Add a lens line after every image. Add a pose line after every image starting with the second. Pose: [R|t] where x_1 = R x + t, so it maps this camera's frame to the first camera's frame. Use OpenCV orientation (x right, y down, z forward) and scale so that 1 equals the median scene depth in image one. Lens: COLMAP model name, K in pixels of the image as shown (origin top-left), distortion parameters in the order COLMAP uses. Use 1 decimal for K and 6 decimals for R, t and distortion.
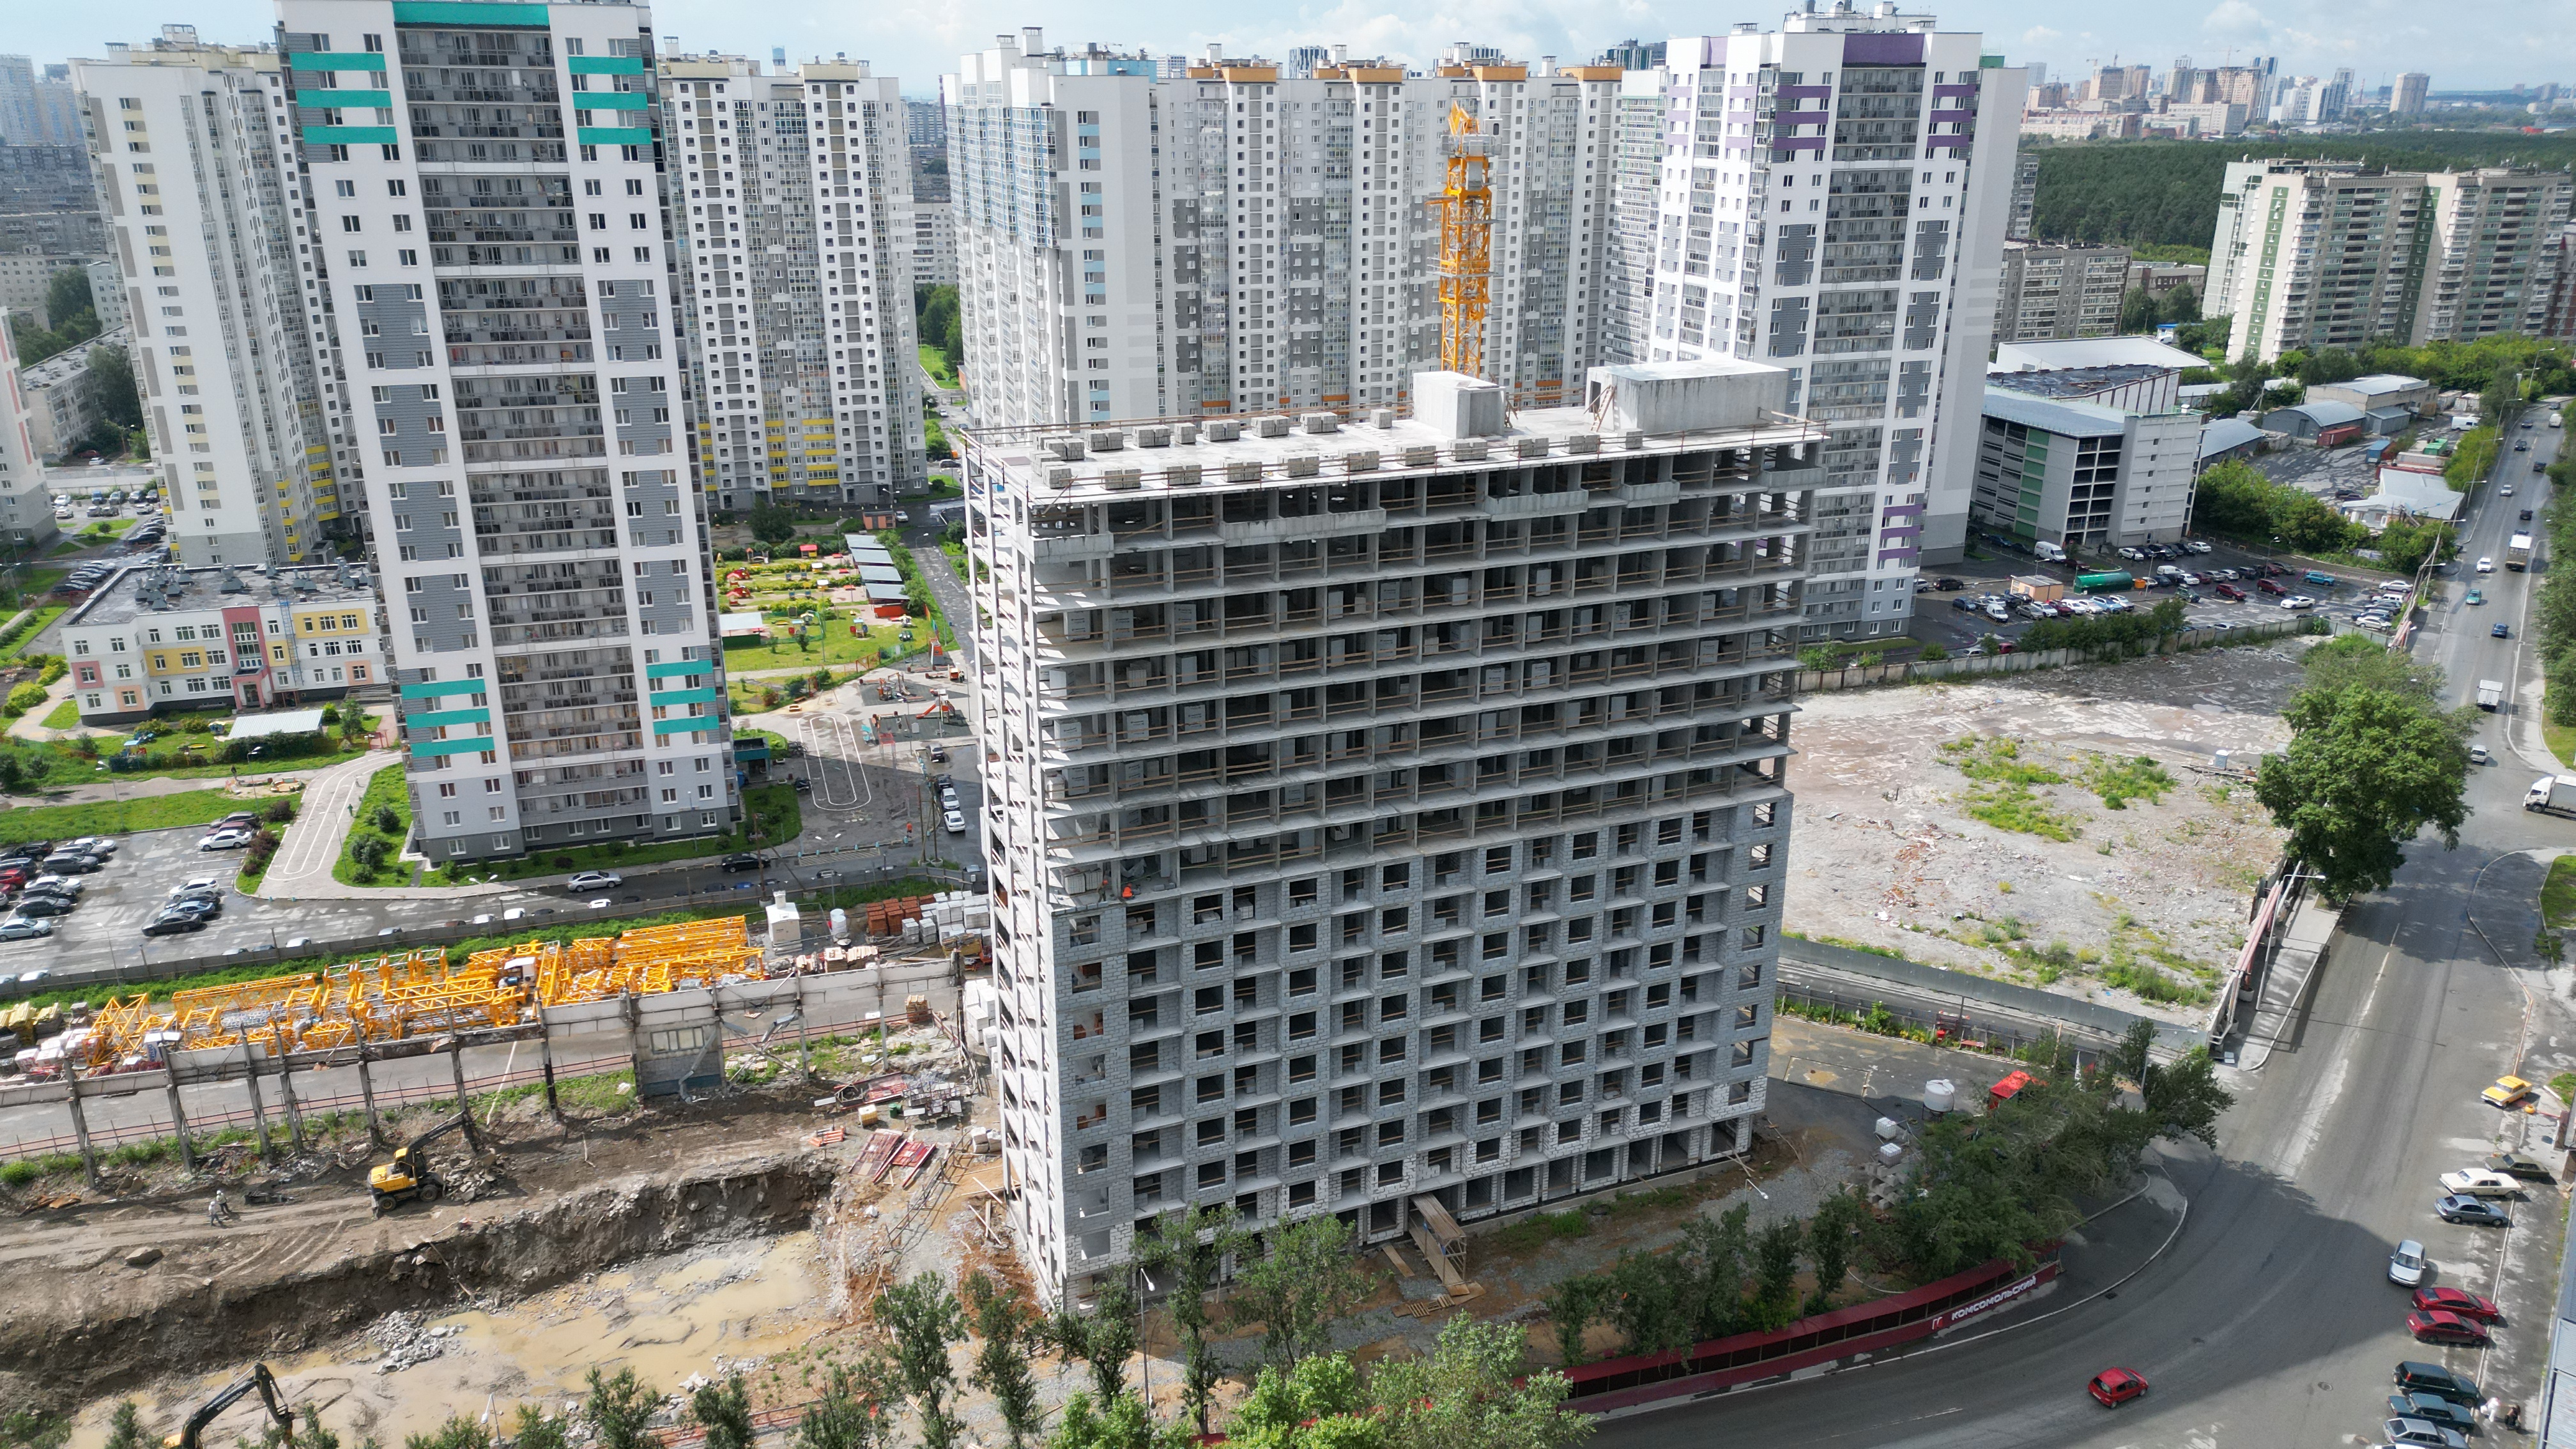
lens RADIAL K [[1800.2, 0, 1288.0], [0, 1800.2, 724.5], [0, 0, 1]] dist [0.061300, -0.055543]
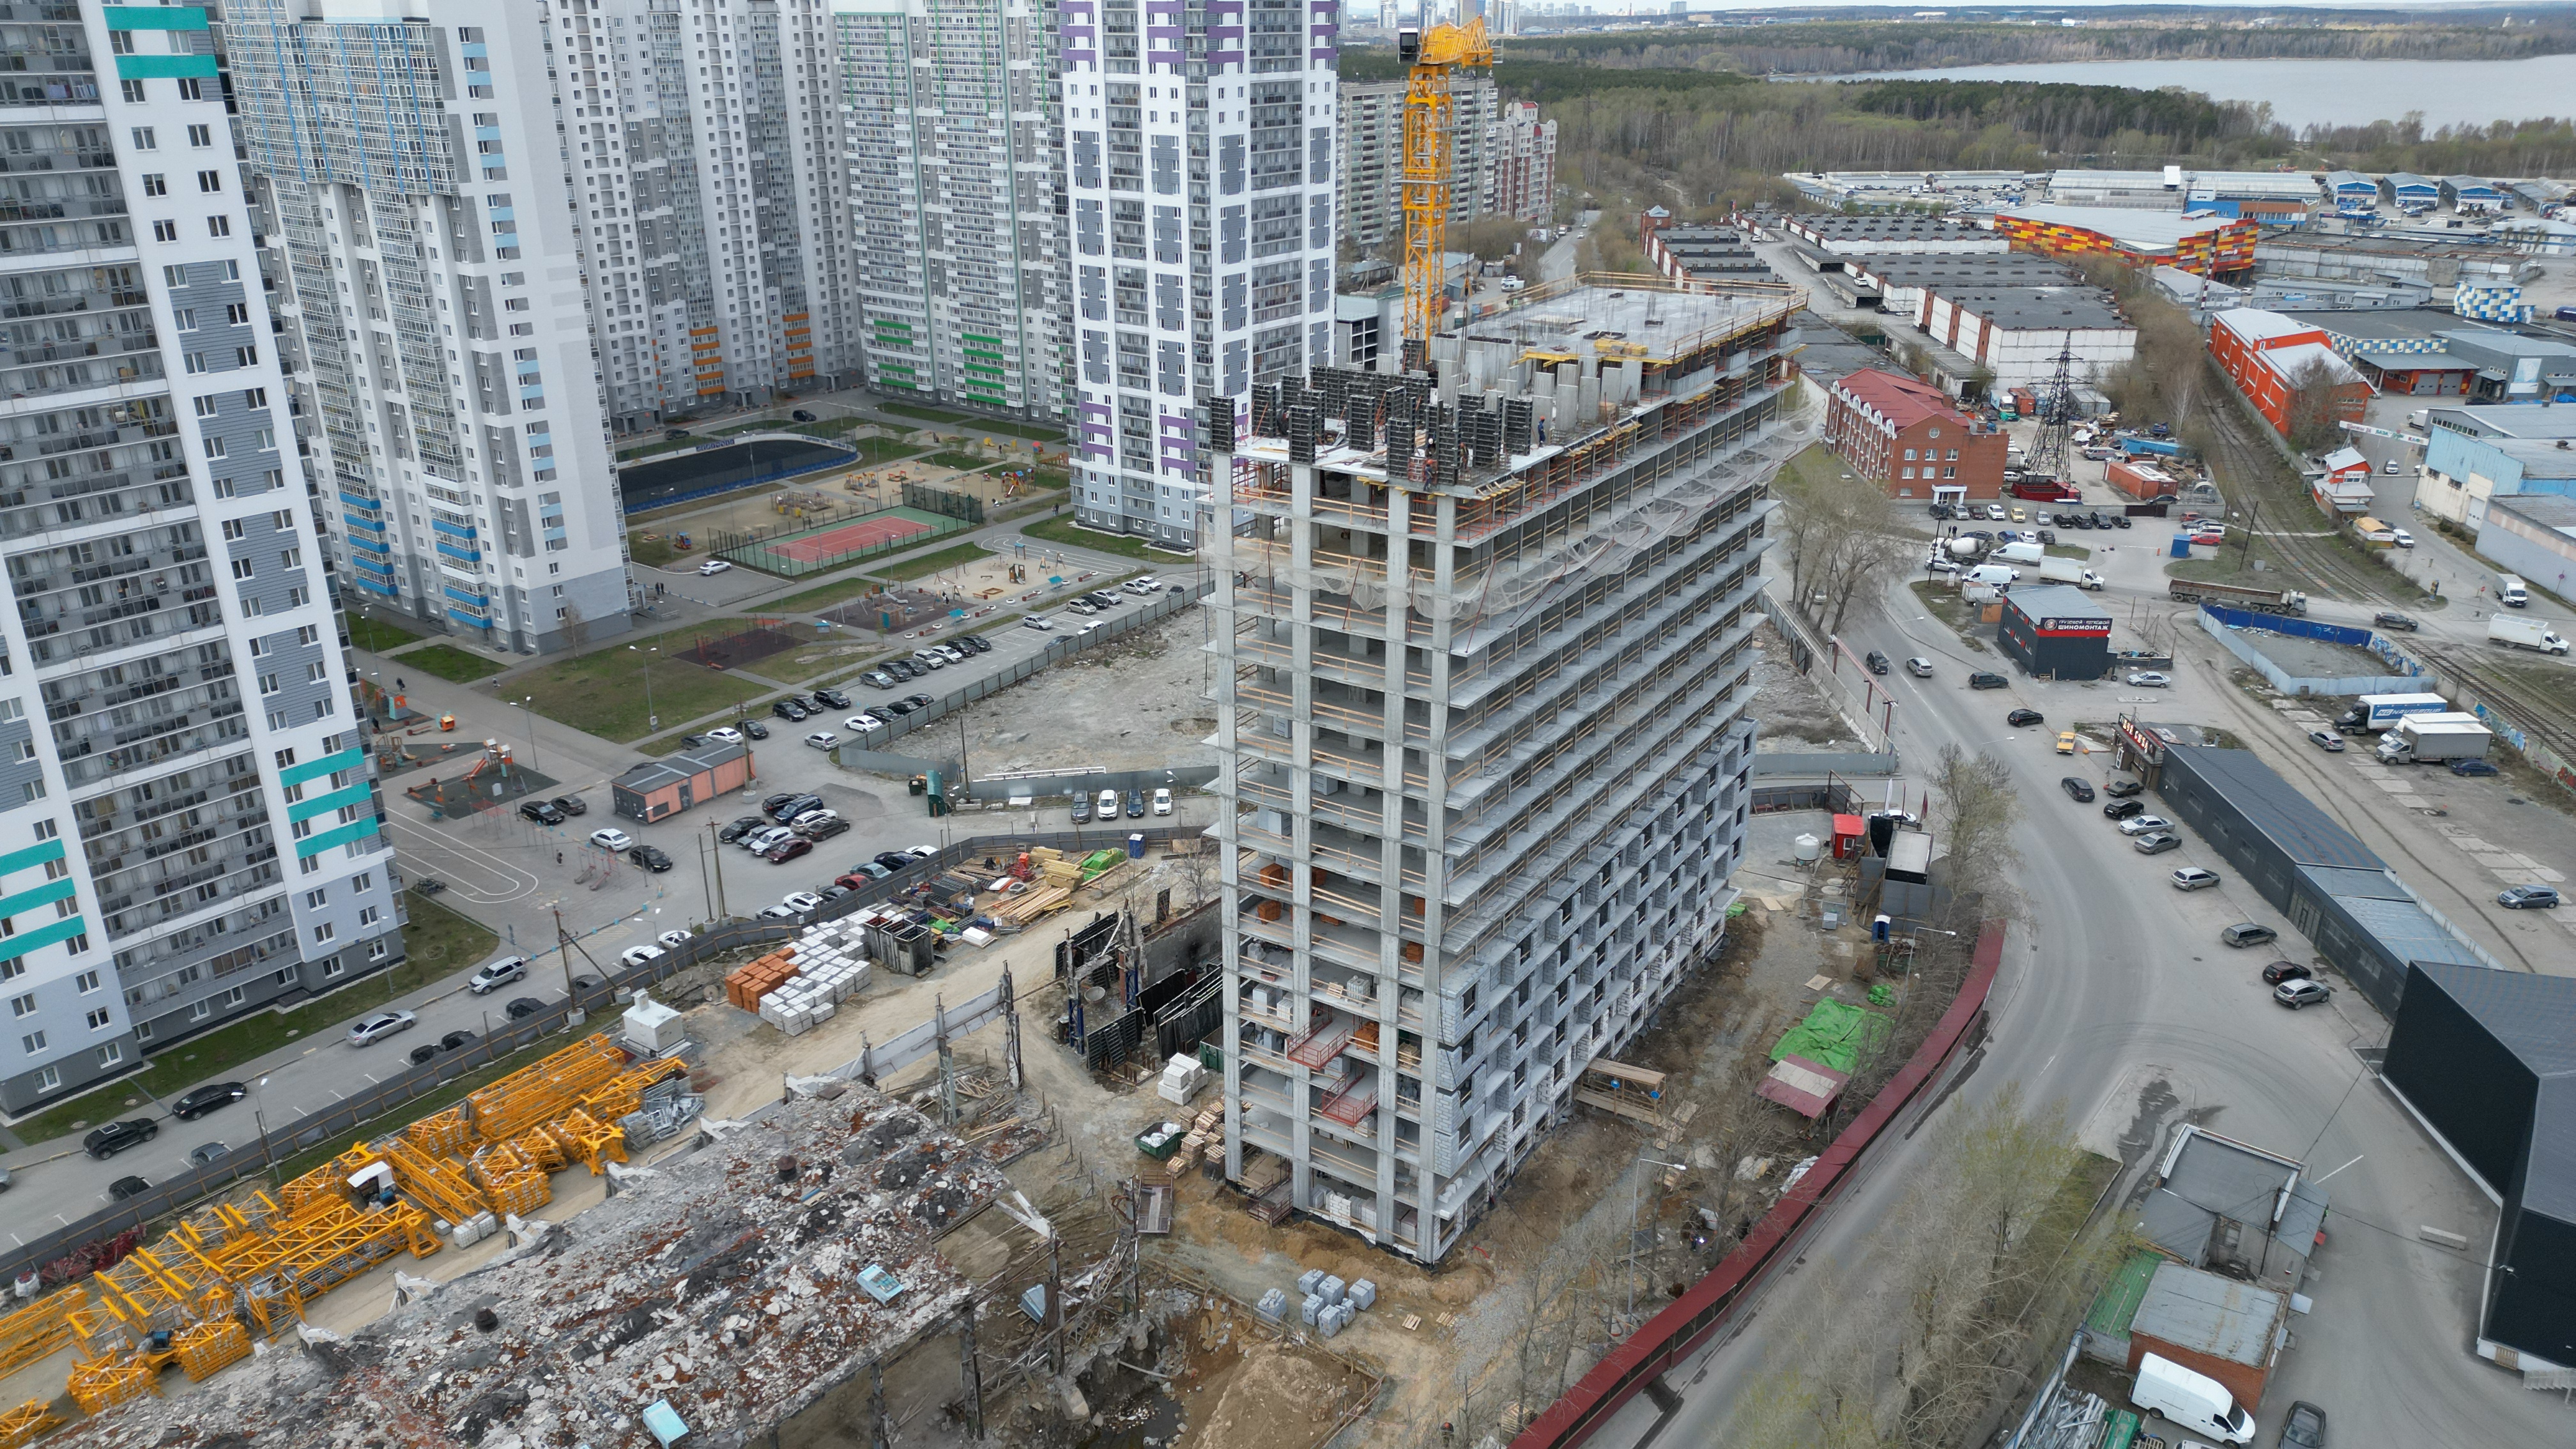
lens RADIAL K [[1793.2, 0, 1284.2], [0, 1793.2, 727.0], [0, 0, 1]] dist [0.079811, -0.080549]
pose [[0.821628, -0.214282, 0.528214, -0.410130], [0.192978, 0.976499, 0.095964, -0.043267], [-0.536364, 0.023087, 0.843671, 0.131393]]
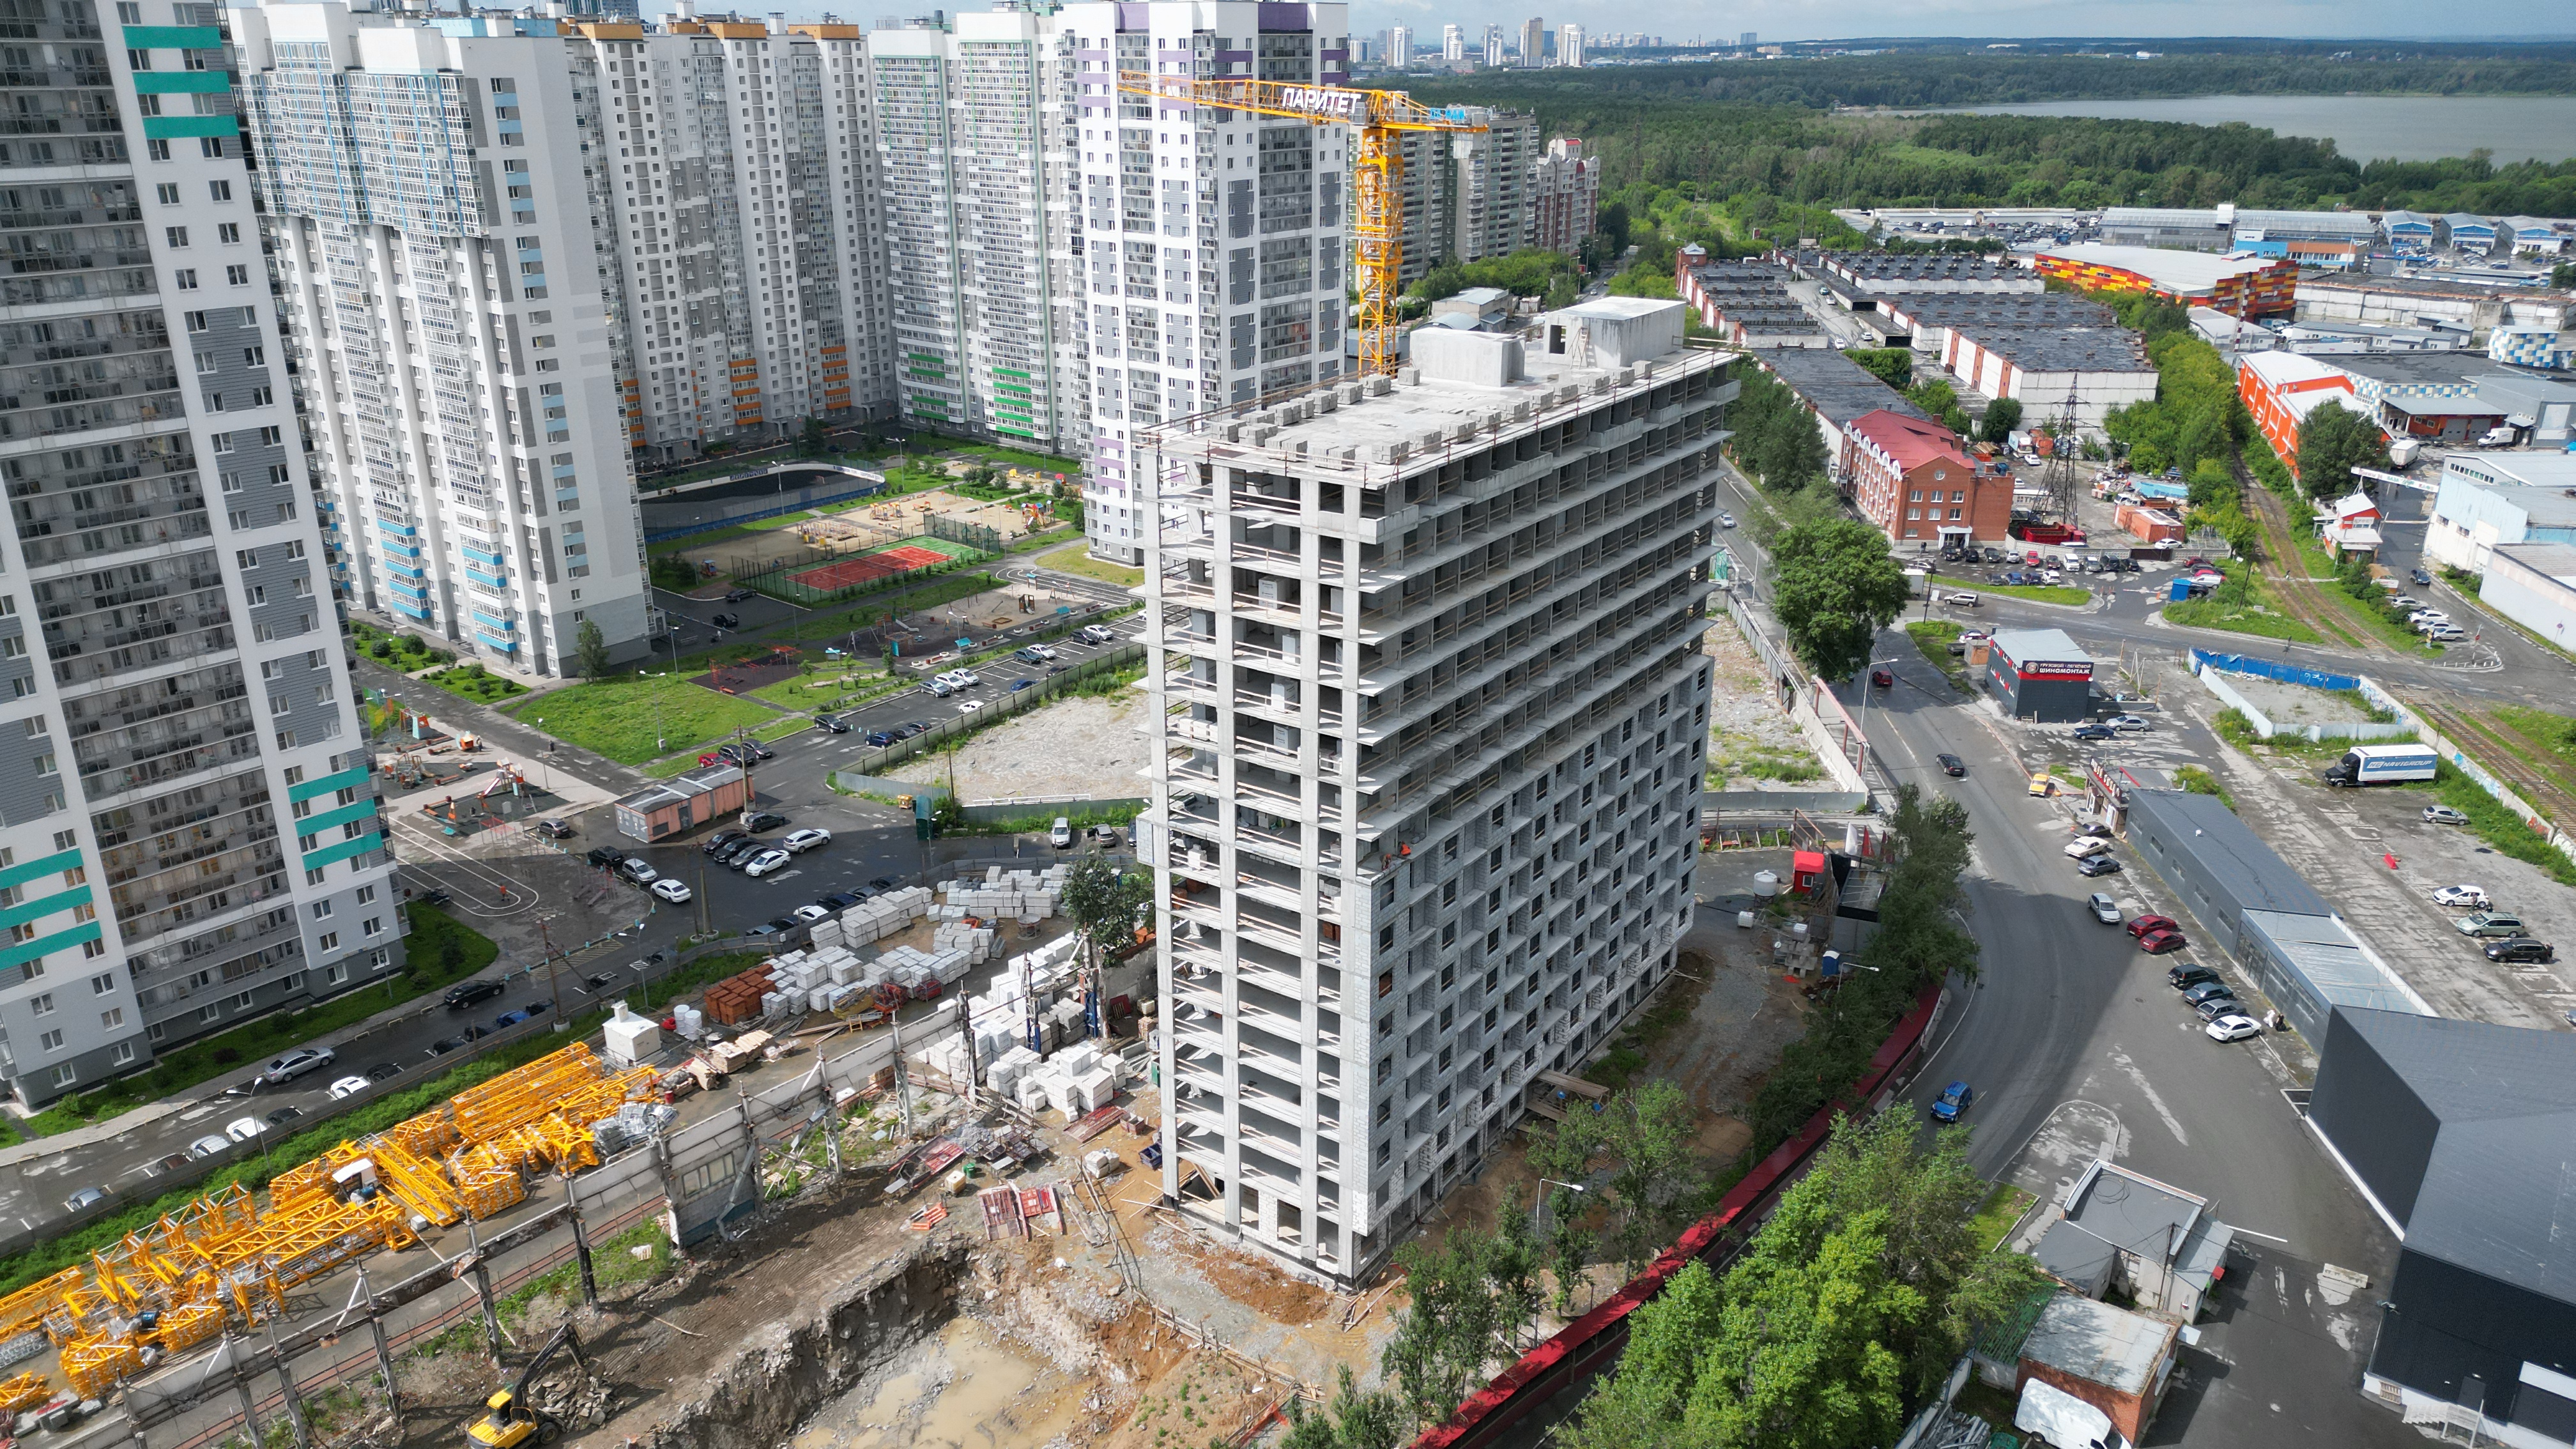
lens RADIAL K [[1799.4, 0, 1287.0], [0, 1799.4, 729.8], [0, 0, 1]] dist [0.075214, -0.079630]
pose [[0.841037, -0.195400, 0.504456, -0.387367], [0.181898, 0.980339, 0.076470, -0.039570], [-0.509480, 0.027446, 0.860044, 0.081275]]
